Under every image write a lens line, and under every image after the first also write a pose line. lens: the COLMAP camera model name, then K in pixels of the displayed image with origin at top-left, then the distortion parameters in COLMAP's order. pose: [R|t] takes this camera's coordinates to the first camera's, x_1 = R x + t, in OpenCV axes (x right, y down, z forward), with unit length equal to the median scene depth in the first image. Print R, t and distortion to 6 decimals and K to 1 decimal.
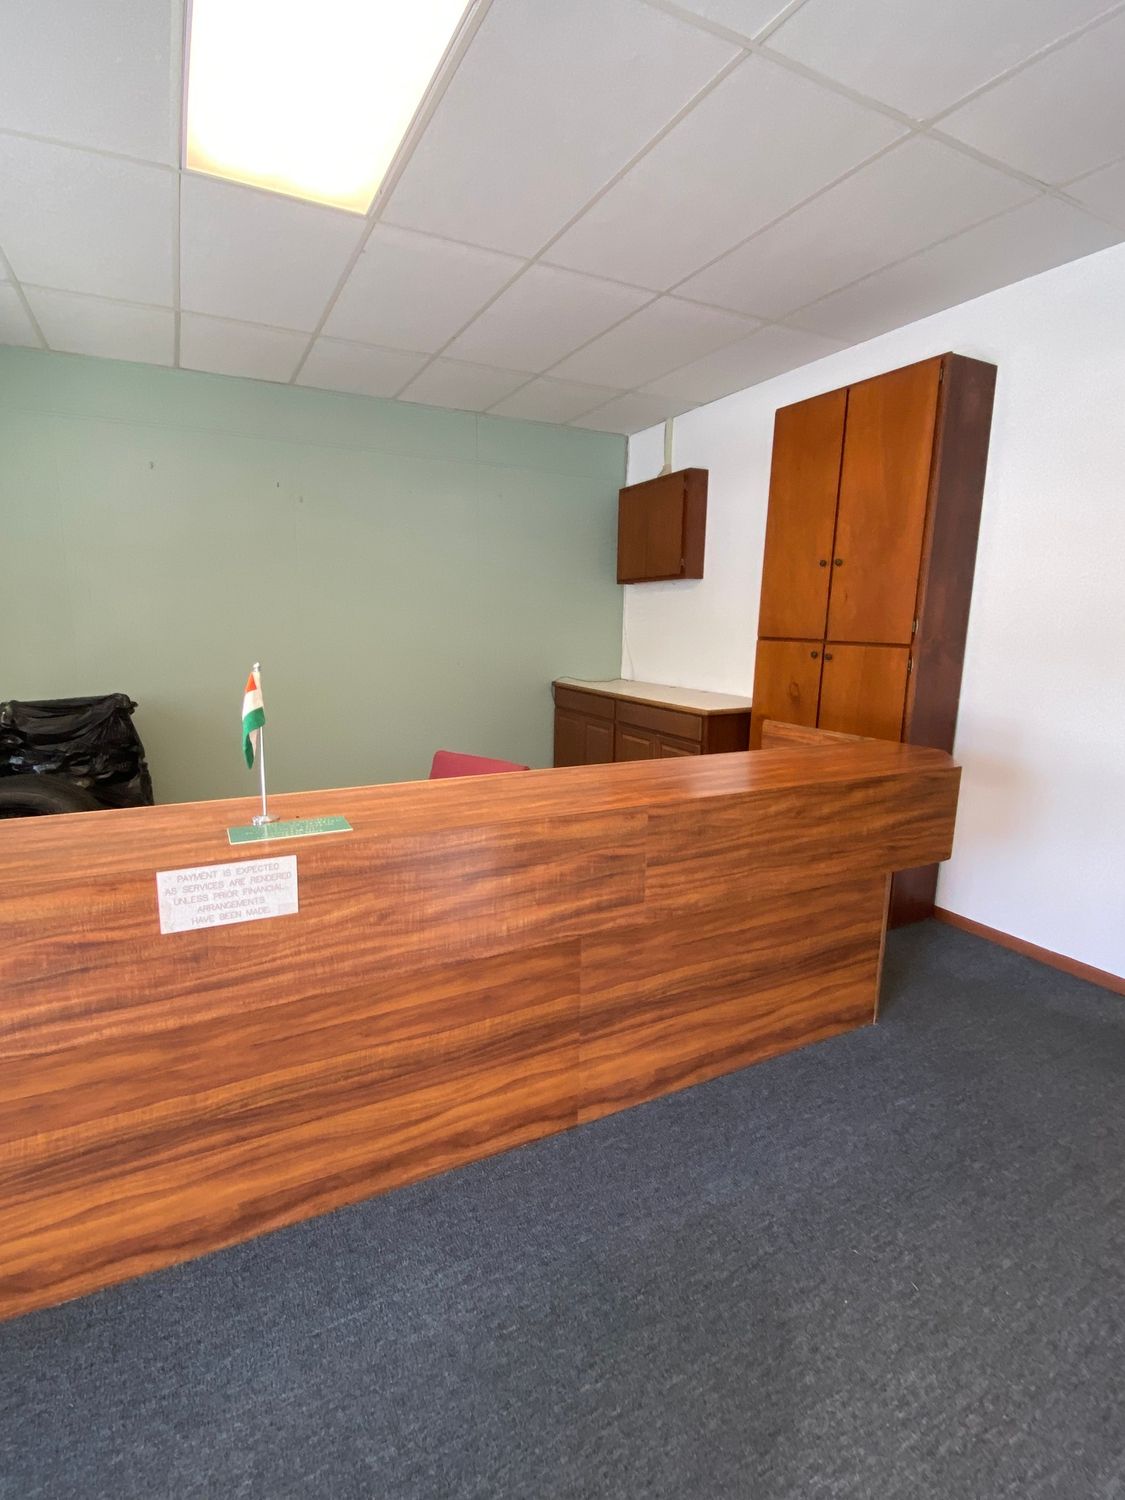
lens RADIAL K [[720.4, 0, 562.5], [0, 720.4, 750.0], [0, 0, 1]] dist [0.016347, -0.021686]
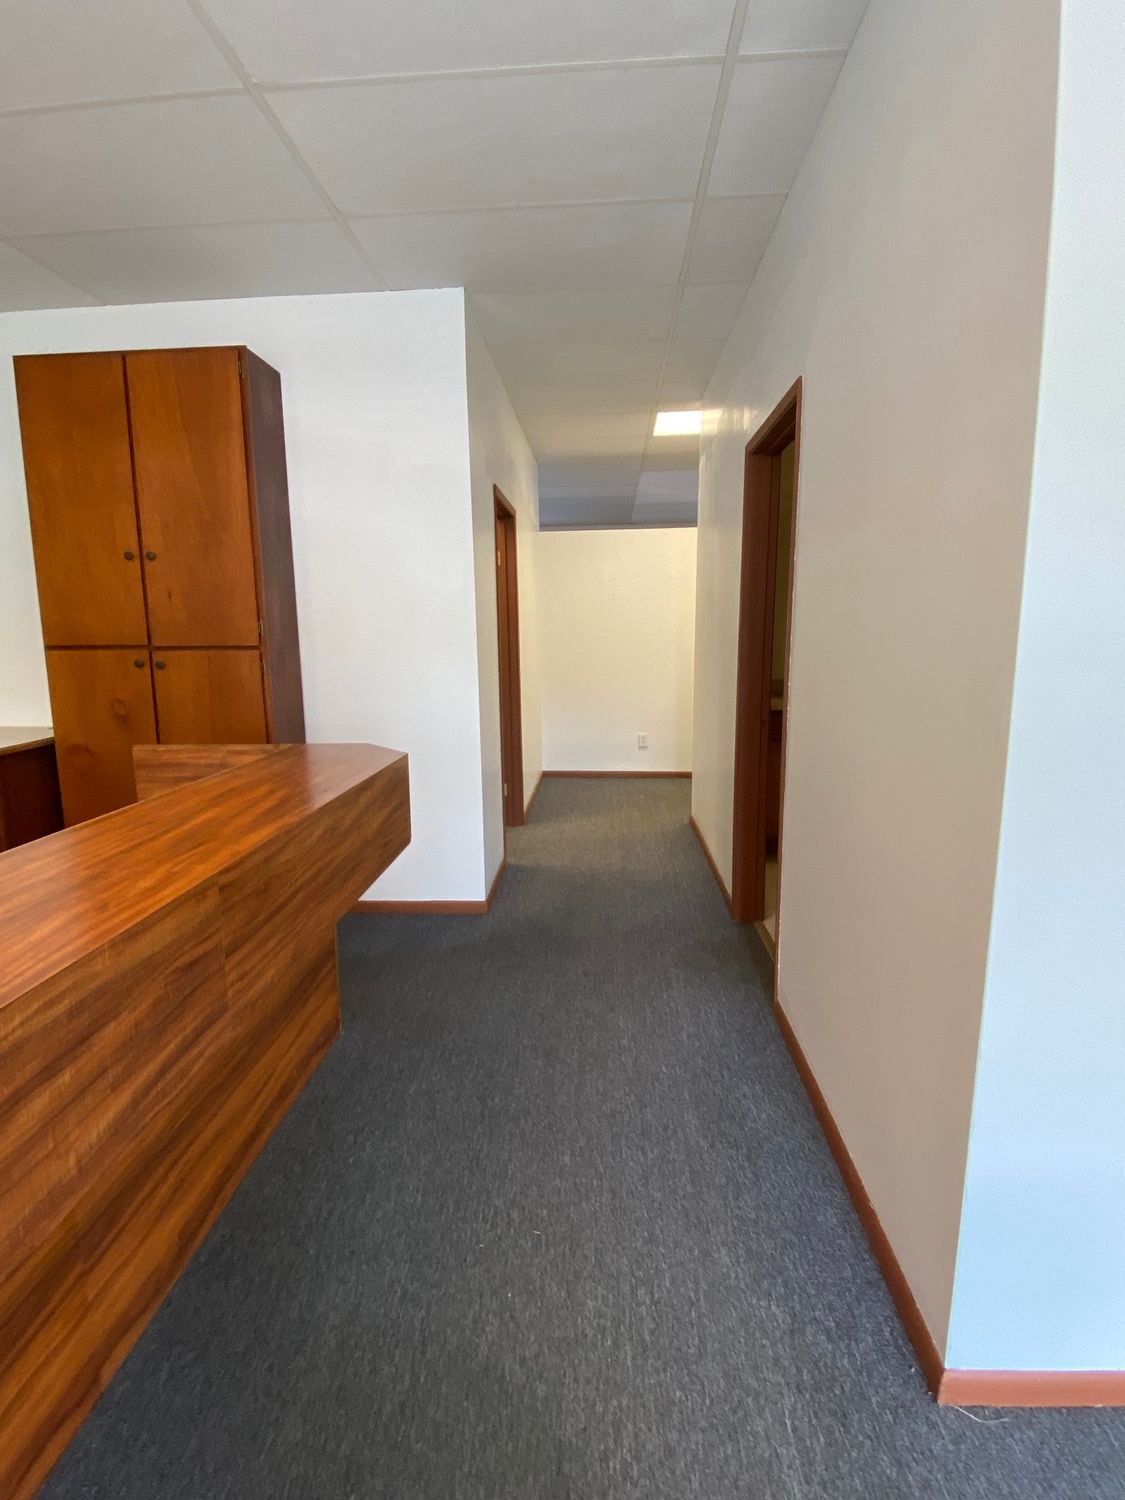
lens RADIAL K [[717.0, 0, 562.5], [0, 717.0, 750.0], [0, 0, 1]] dist [0.002437, -0.013083]
pose [[0.514615, -0.163621, 0.841665, -0.250261], [0.173416, 0.981198, 0.084715, -0.037770], [-0.839701, 0.102362, 0.533314, 0.305655]]
